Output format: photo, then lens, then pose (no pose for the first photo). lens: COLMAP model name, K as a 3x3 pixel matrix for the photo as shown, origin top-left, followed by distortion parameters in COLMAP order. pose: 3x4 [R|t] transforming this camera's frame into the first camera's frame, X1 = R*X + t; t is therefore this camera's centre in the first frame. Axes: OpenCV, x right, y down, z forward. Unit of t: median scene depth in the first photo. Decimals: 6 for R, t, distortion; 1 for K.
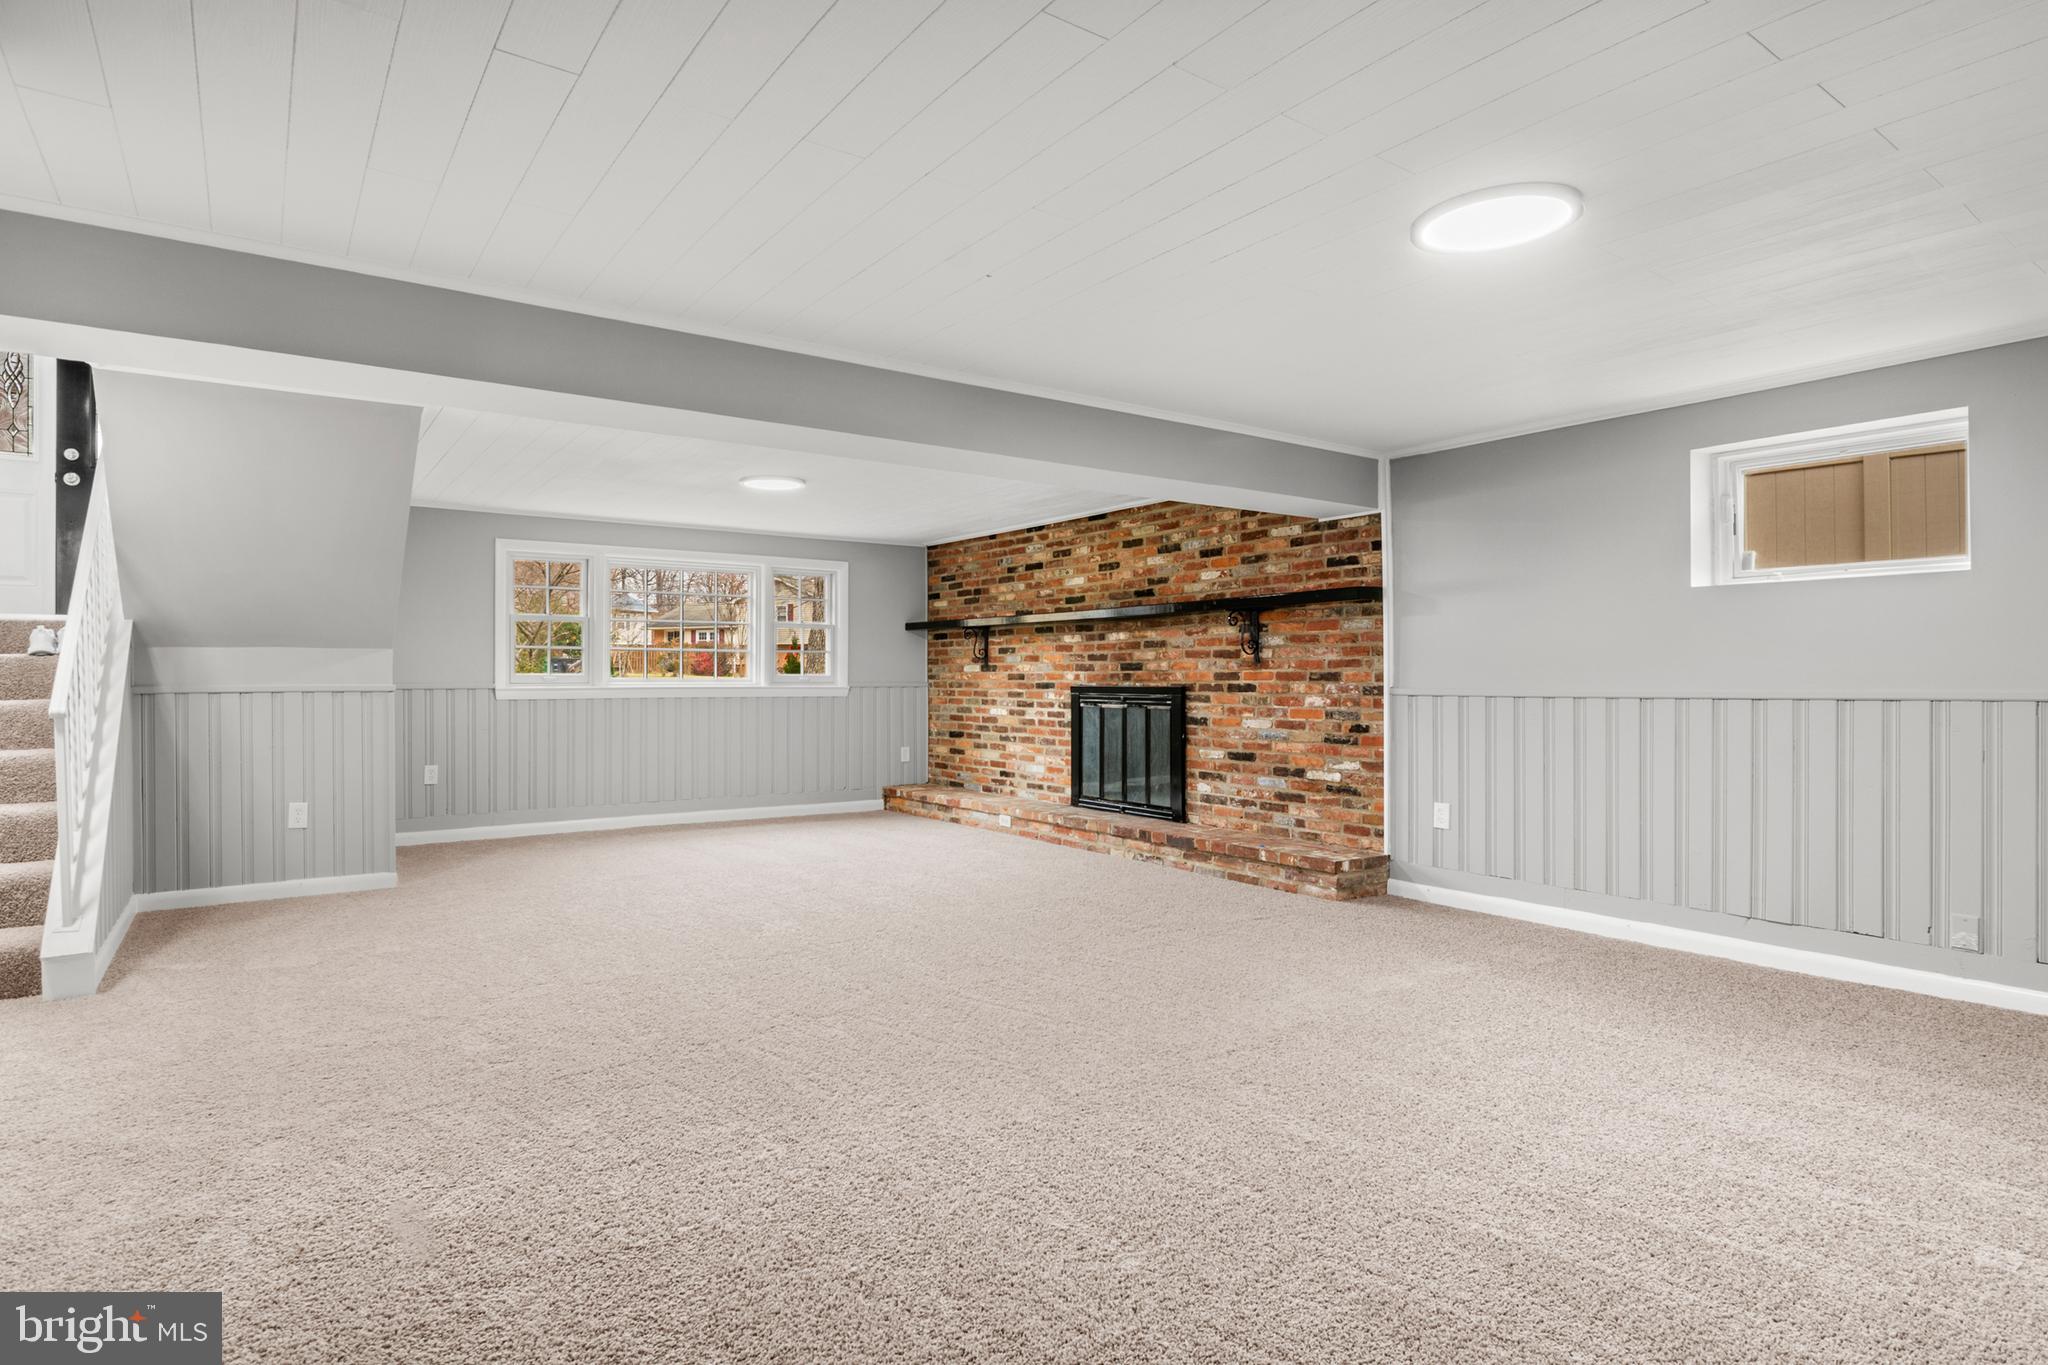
lens RADIAL K [[998.7, 0, 992.4], [0, 998.7, 683.1], [0, 0, 1]] dist [-0.006451, -0.002555]
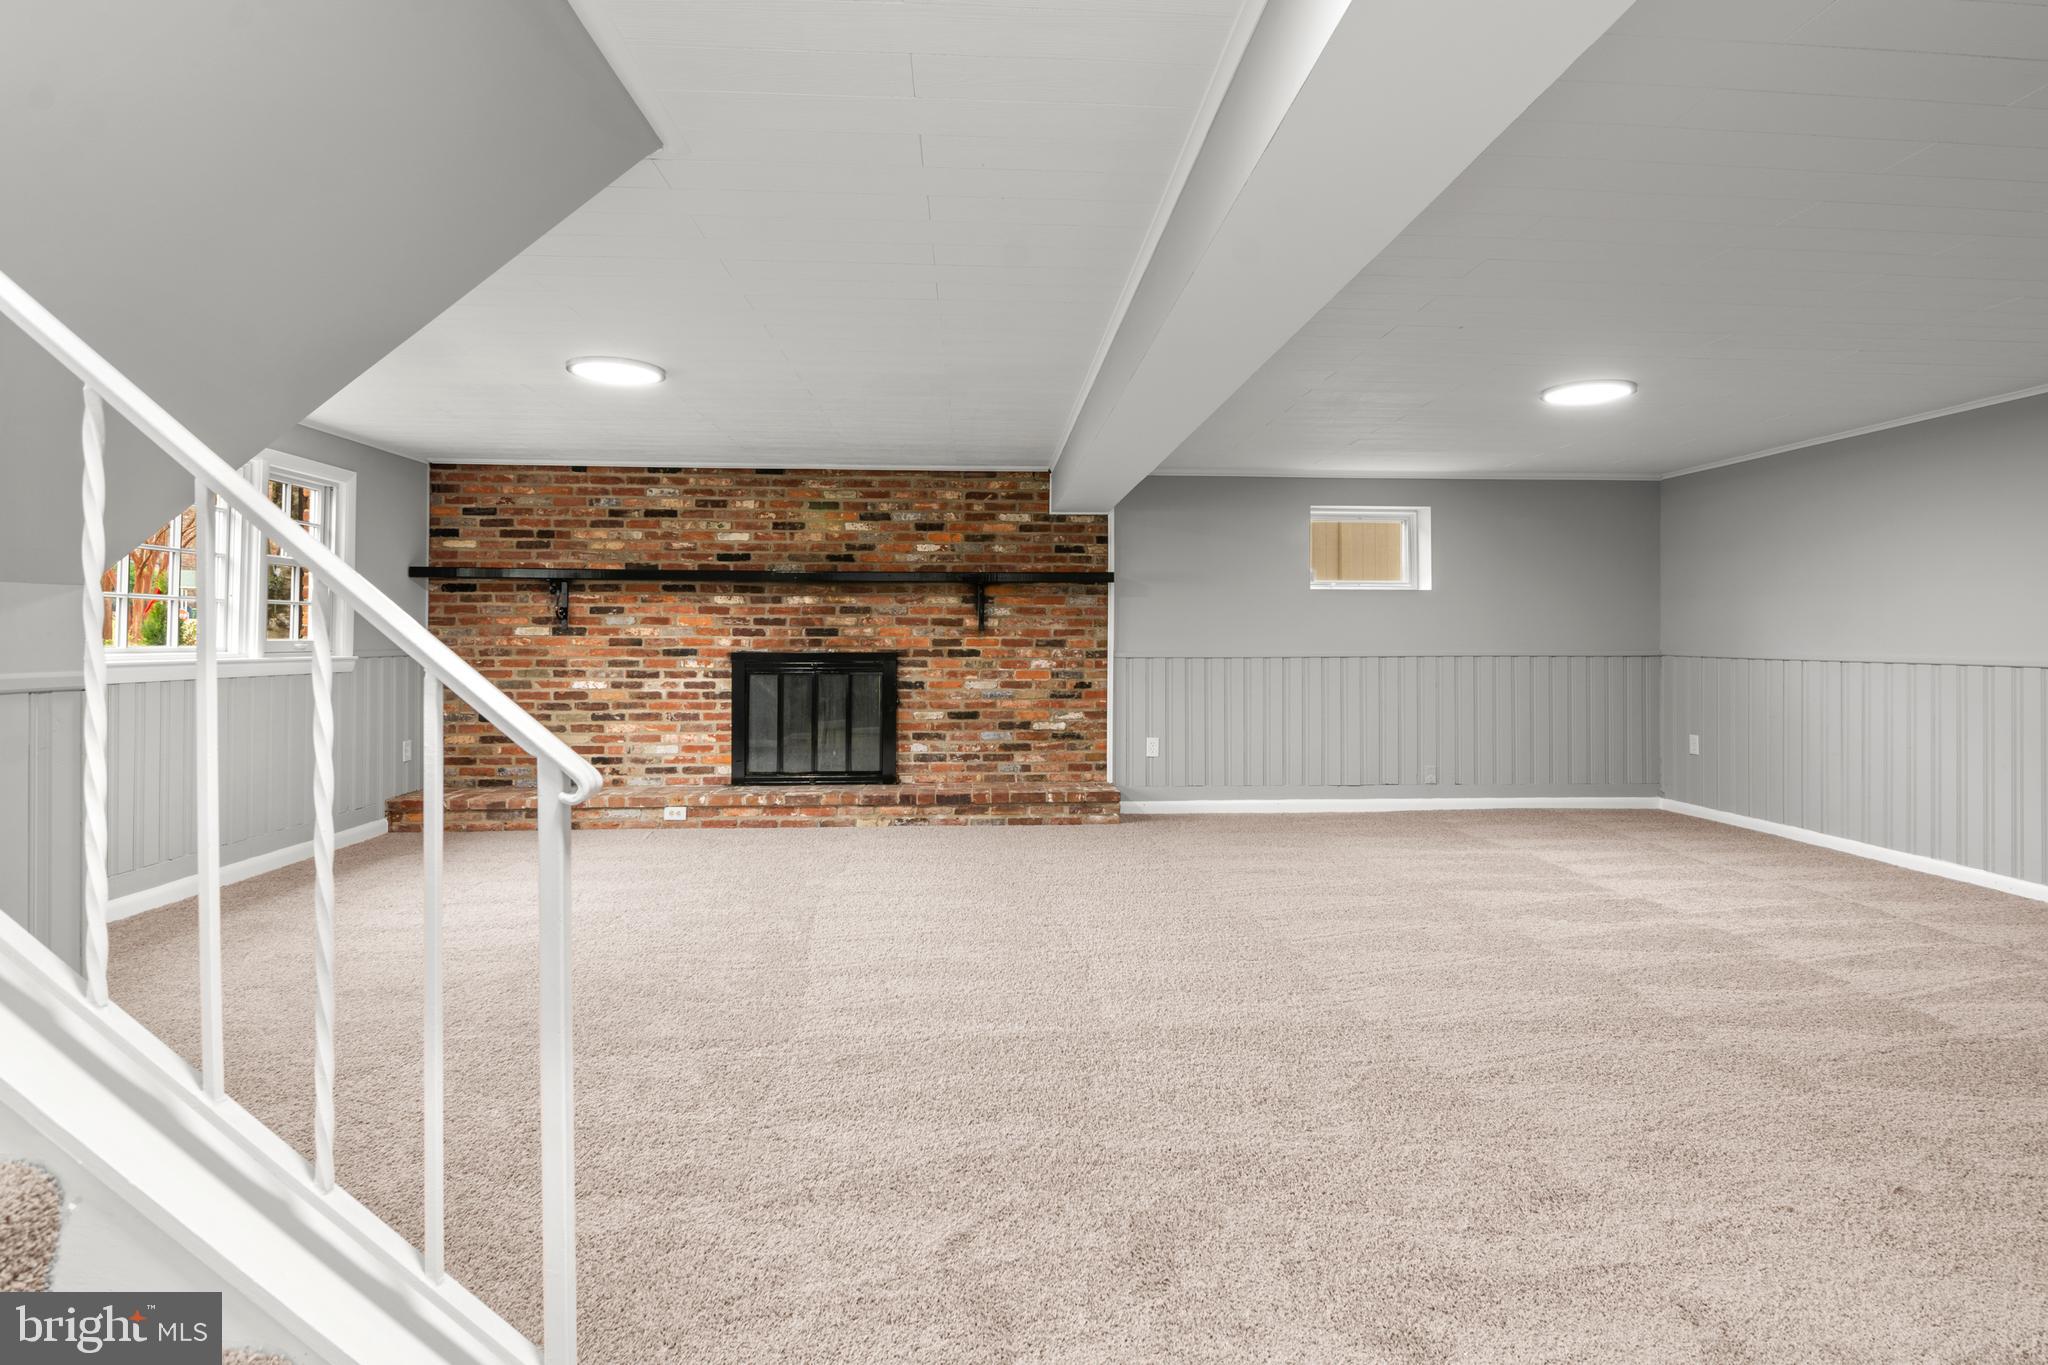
lens RADIAL K [[998.7, 0, 1035.6], [0, 998.7, 617.0], [0, 0, 1]] dist [-0.006451, -0.002555]
pose [[0.538366, 0.018071, 0.842517, -0.577122], [0.002055, 0.999739, -0.022757, -0.008856], [-0.842709, 0.013983, 0.538188, 0.307697]]
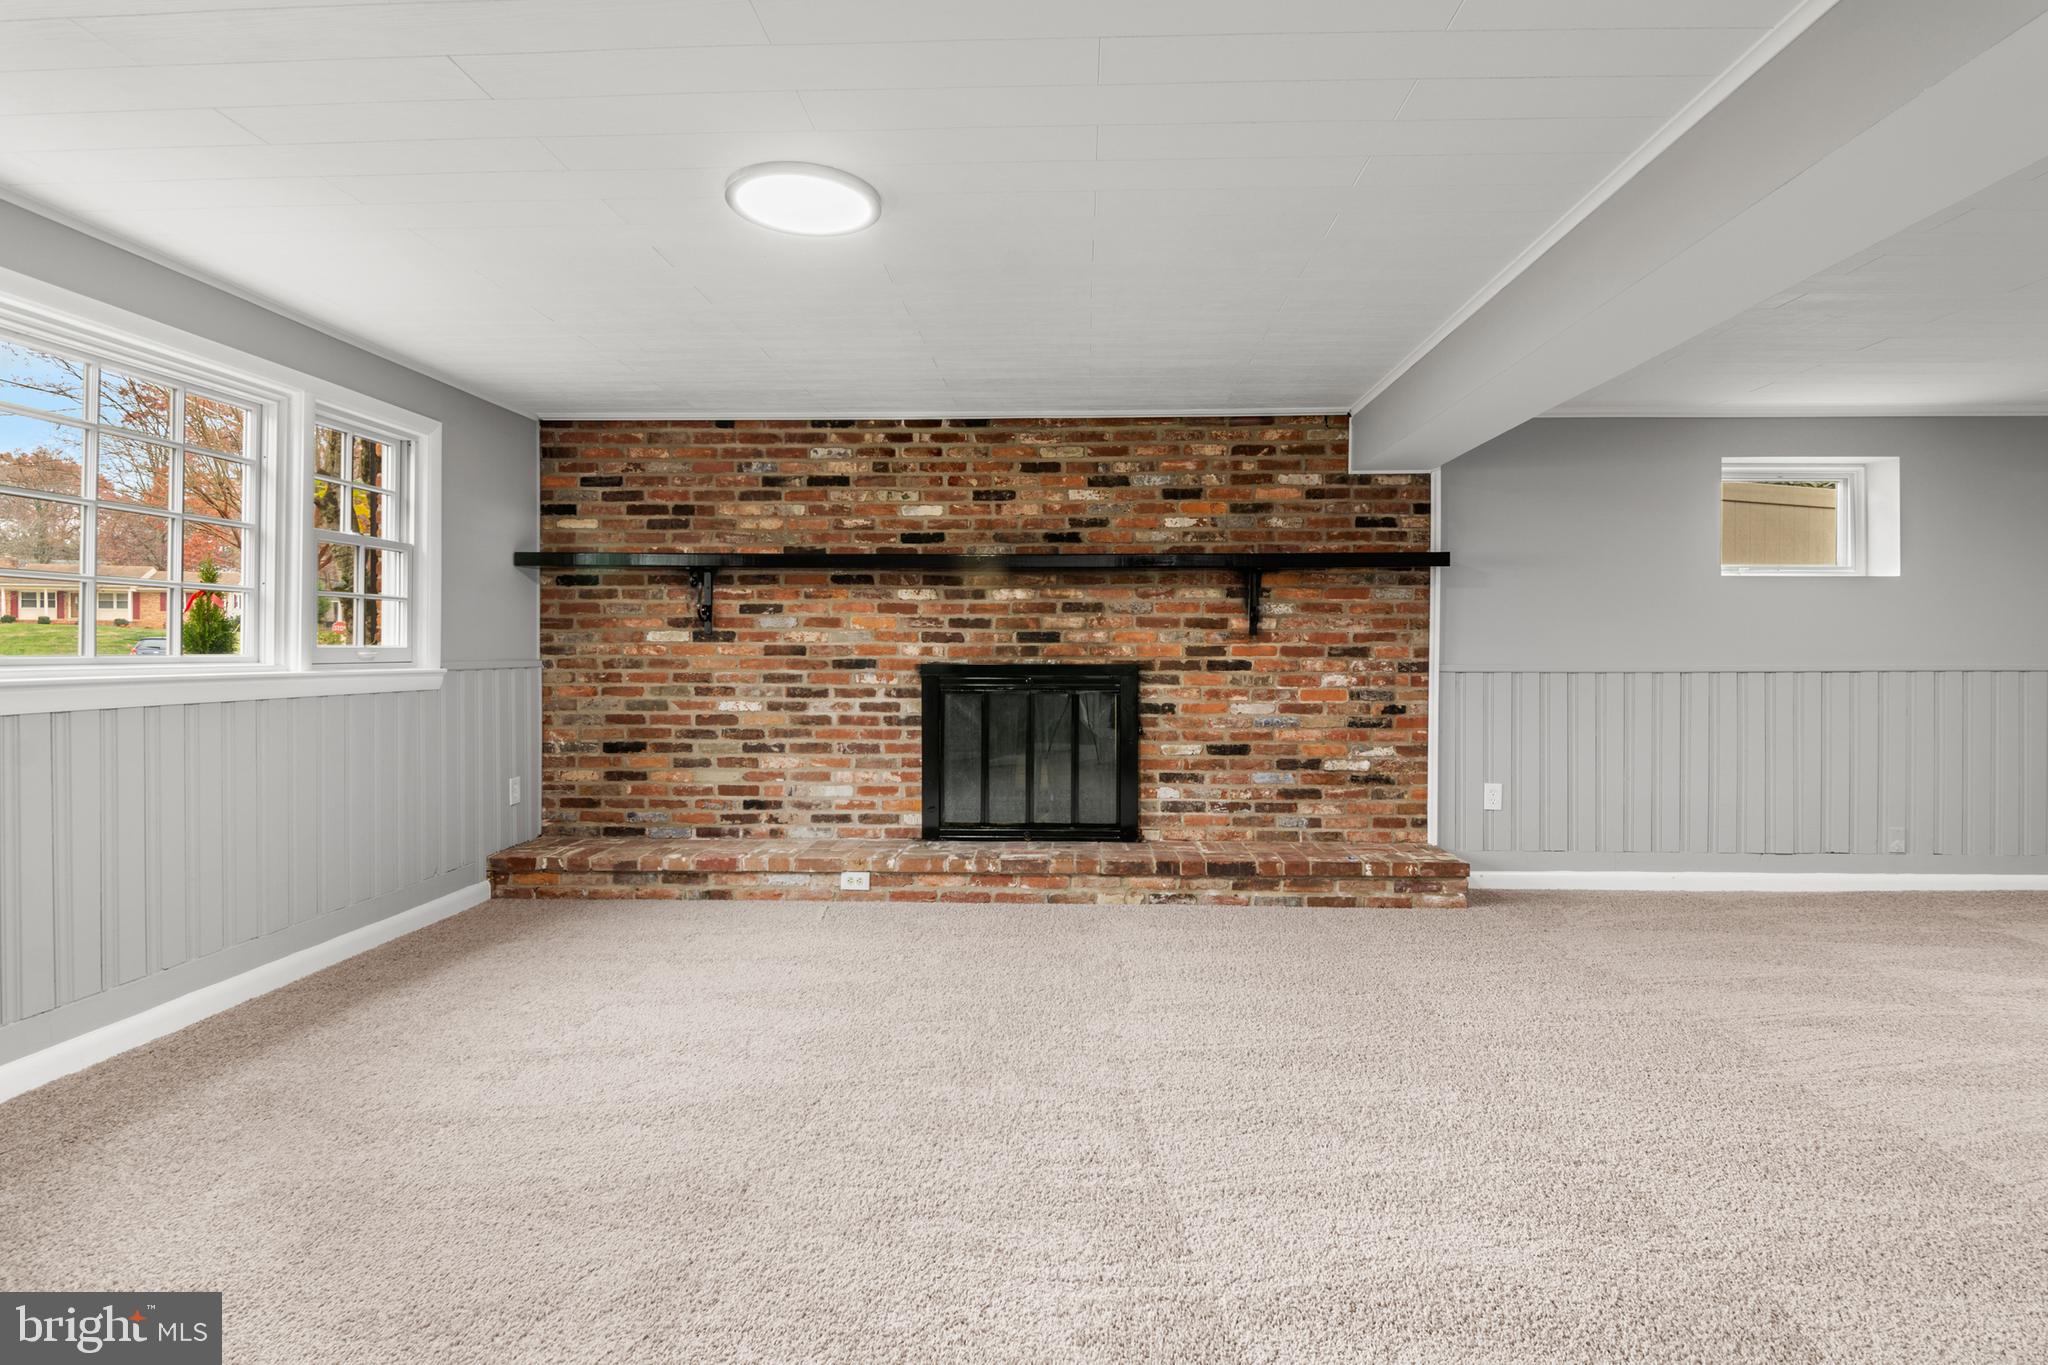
lens RADIAL K [[998.7, 0, 1036.2], [0, 998.7, 647.3], [0, 0, 1]] dist [-0.006451, -0.002555]
pose [[0.626101, 0.001805, 0.779740, -0.434992], [0.001882, 0.999991, -0.003827, -0.006333], [-0.779740, 0.003864, 0.626091, 0.557035]]
